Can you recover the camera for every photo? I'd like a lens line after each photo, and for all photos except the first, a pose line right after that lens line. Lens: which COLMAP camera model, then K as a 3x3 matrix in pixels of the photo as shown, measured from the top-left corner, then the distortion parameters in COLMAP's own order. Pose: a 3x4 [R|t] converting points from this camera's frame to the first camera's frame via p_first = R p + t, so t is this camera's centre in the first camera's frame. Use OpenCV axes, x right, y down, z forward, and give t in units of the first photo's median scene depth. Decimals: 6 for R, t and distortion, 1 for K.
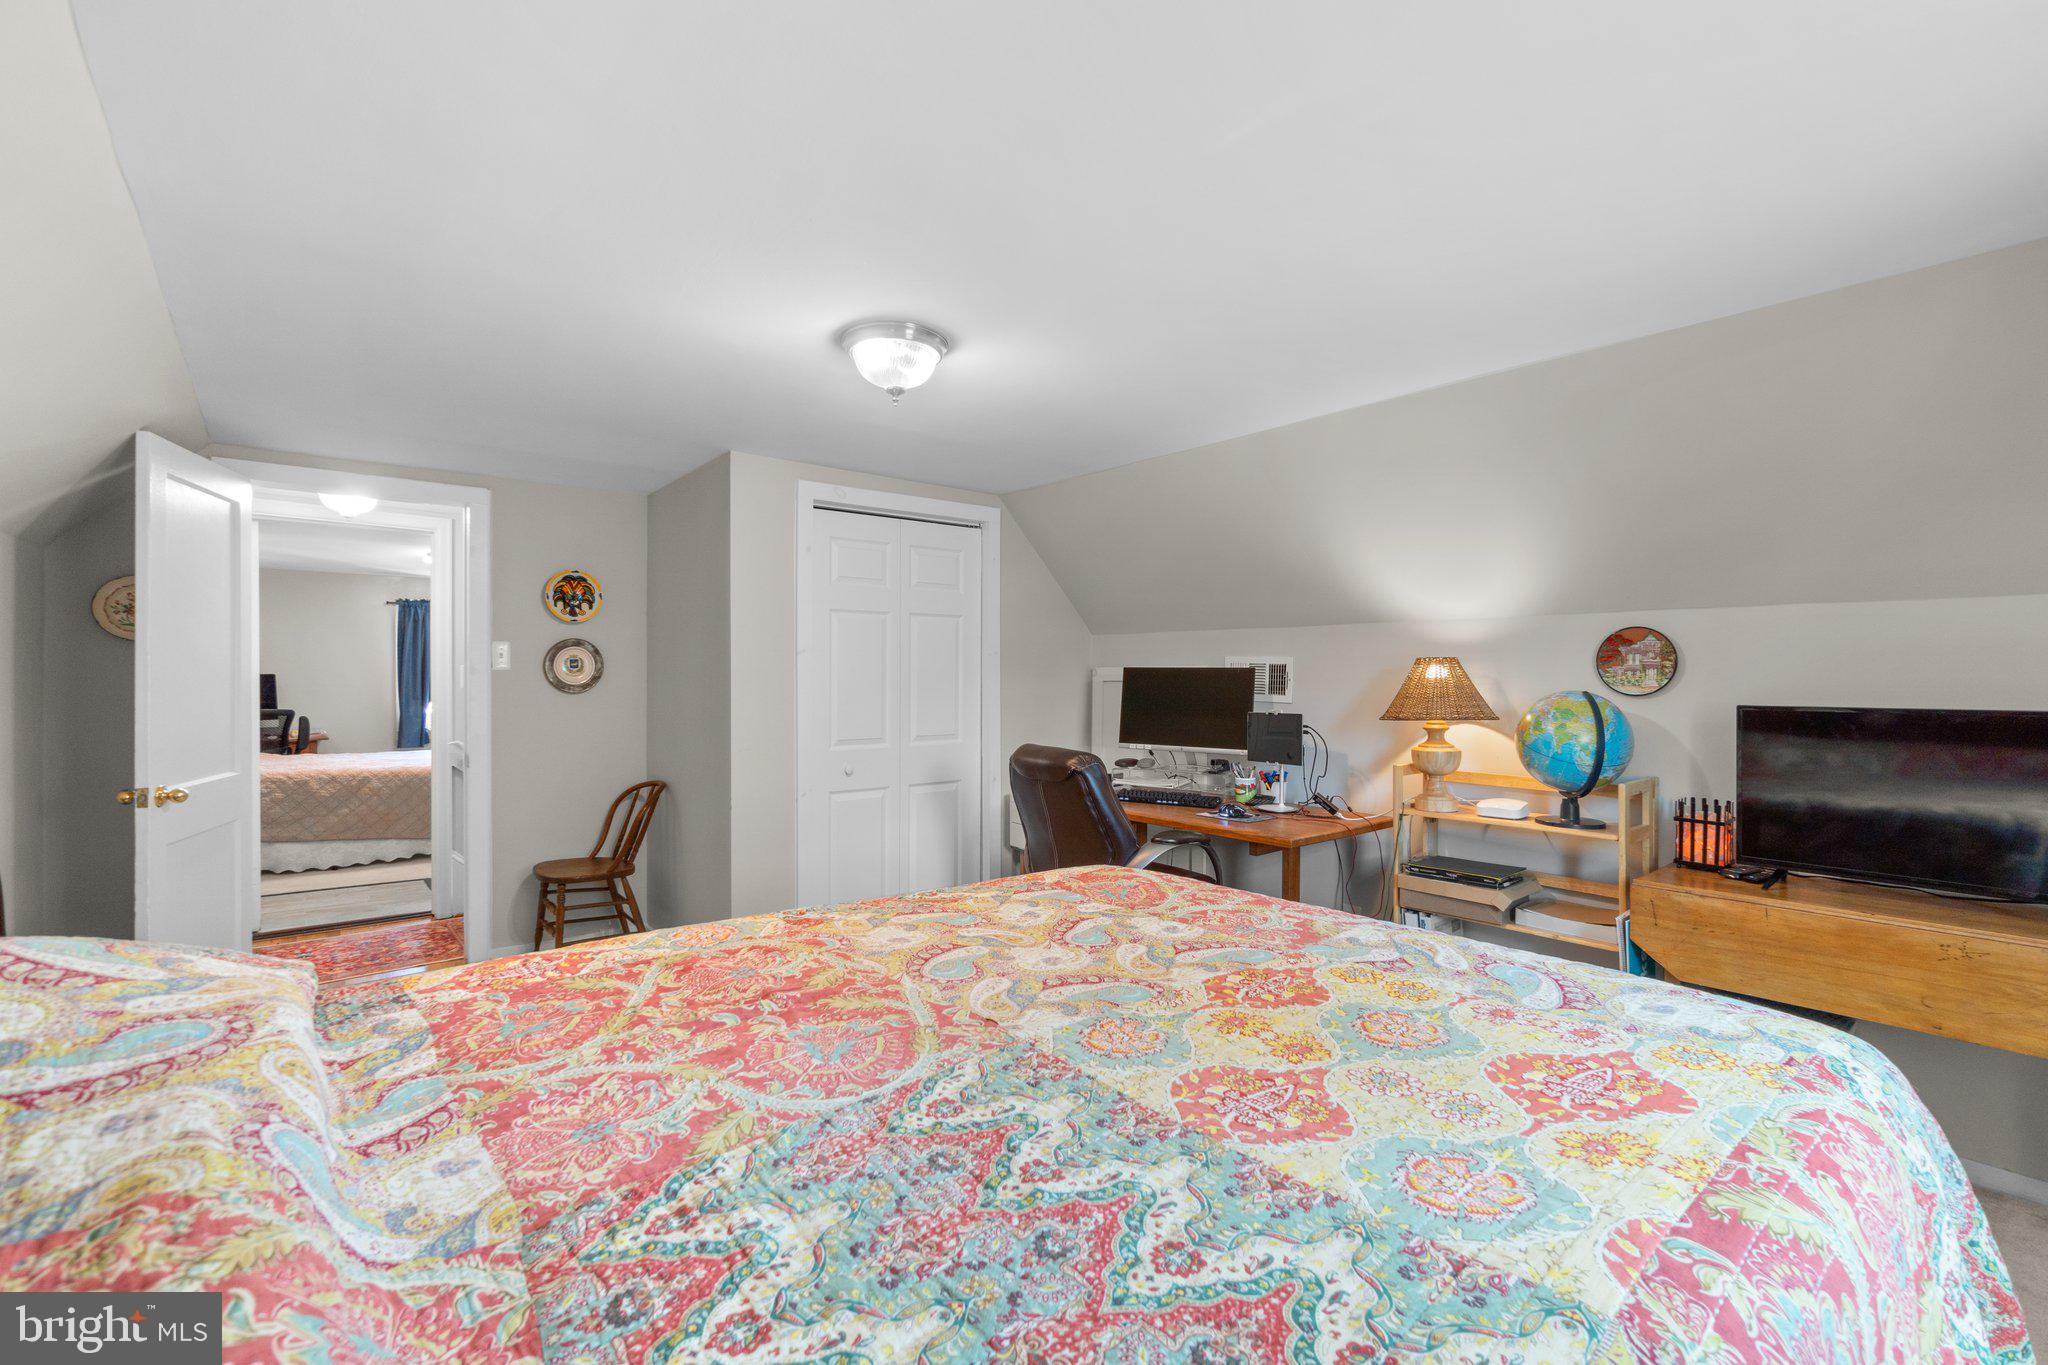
lens RADIAL K [[886.5, 0, 1016.3], [0, 886.5, 674.8], [0, 0, 1]] dist [-0.006577, 0.001900]
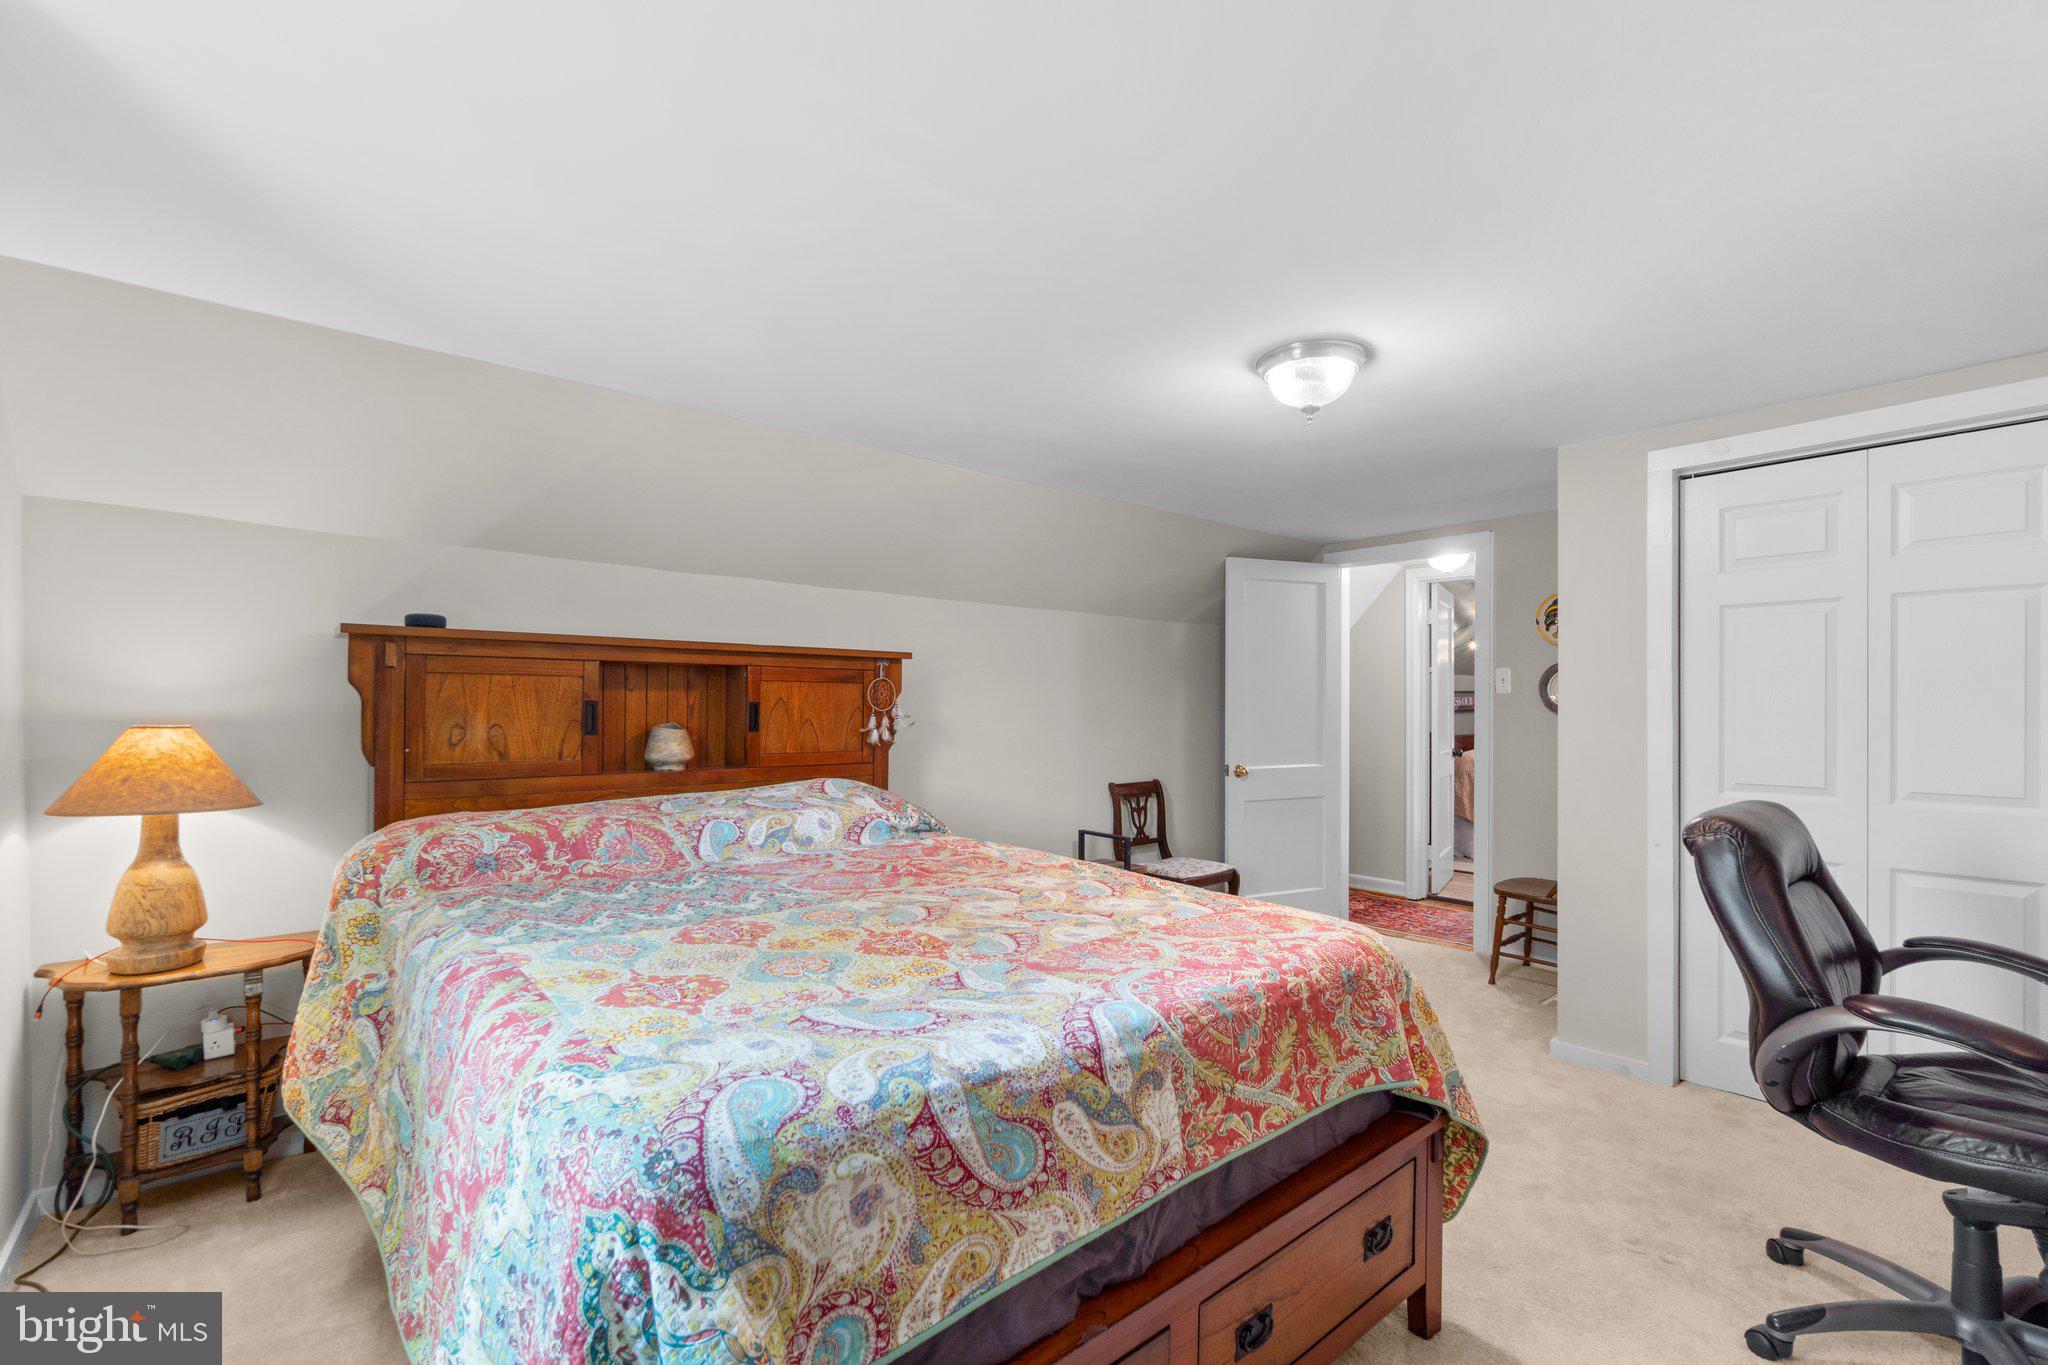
lens RADIAL K [[886.5, 0, 1021.8], [0, 886.5, 699.3], [0, 0, 1]] dist [-0.006577, 0.001900]
pose [[0.032040, -0.004587, -0.999476, 1.618912], [-0.000160, 0.999989, -0.004594, 0.023855], [0.999487, 0.000307, 0.032039, 1.212212]]
